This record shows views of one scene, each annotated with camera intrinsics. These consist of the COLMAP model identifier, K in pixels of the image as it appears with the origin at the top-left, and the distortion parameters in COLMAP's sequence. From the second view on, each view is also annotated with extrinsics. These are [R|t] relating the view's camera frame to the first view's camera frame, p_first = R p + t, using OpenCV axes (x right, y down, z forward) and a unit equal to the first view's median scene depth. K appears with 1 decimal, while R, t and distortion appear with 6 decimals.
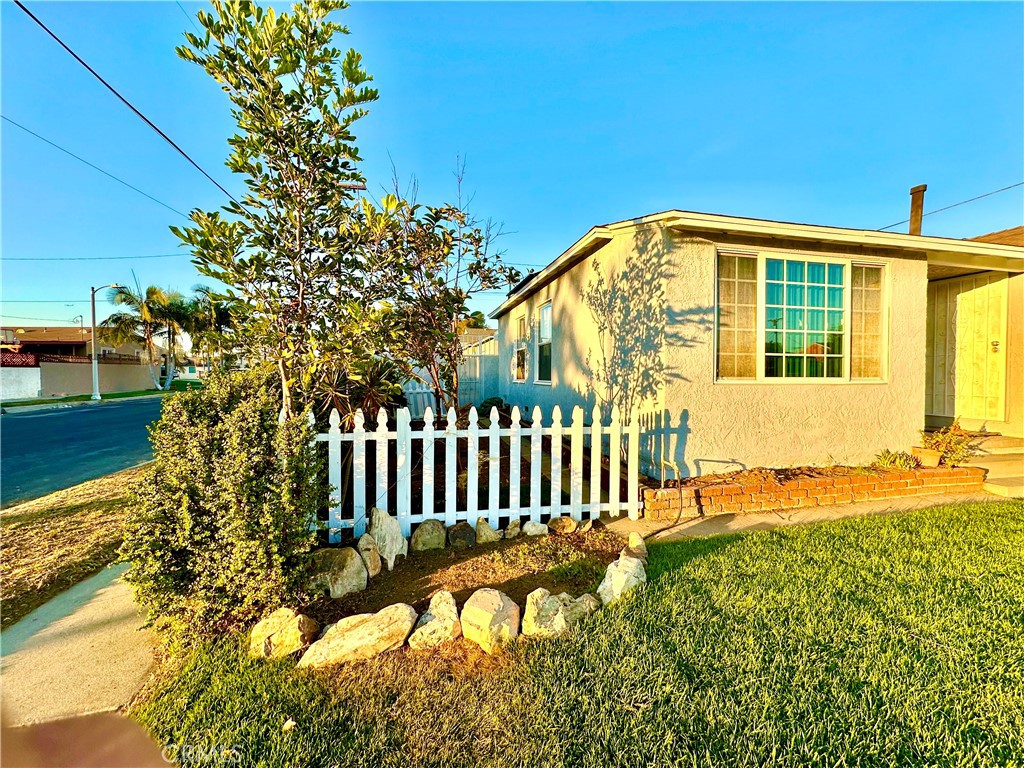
lens RADIAL K [[407.5, 0, 510.3], [0, 407.5, 379.6], [0, 0, 1]] dist [-0.003217, 0.000660]
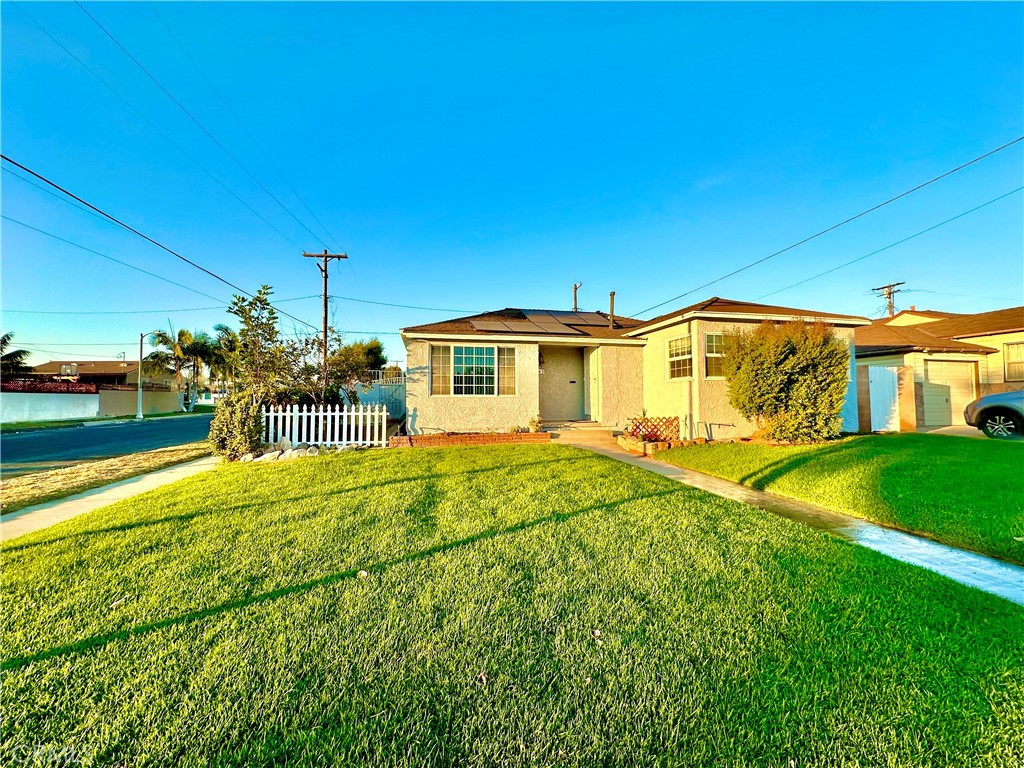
lens RADIAL K [[407.5, 0, 509.6], [0, 407.5, 380.7], [0, 0, 1]] dist [-0.003217, 0.000660]
pose [[0.999761, -0.004560, -0.021392, 0.965284], [0.003238, 0.998106, -0.061435, 0.059054], [0.021632, 0.061351, 0.997882, -1.372723]]
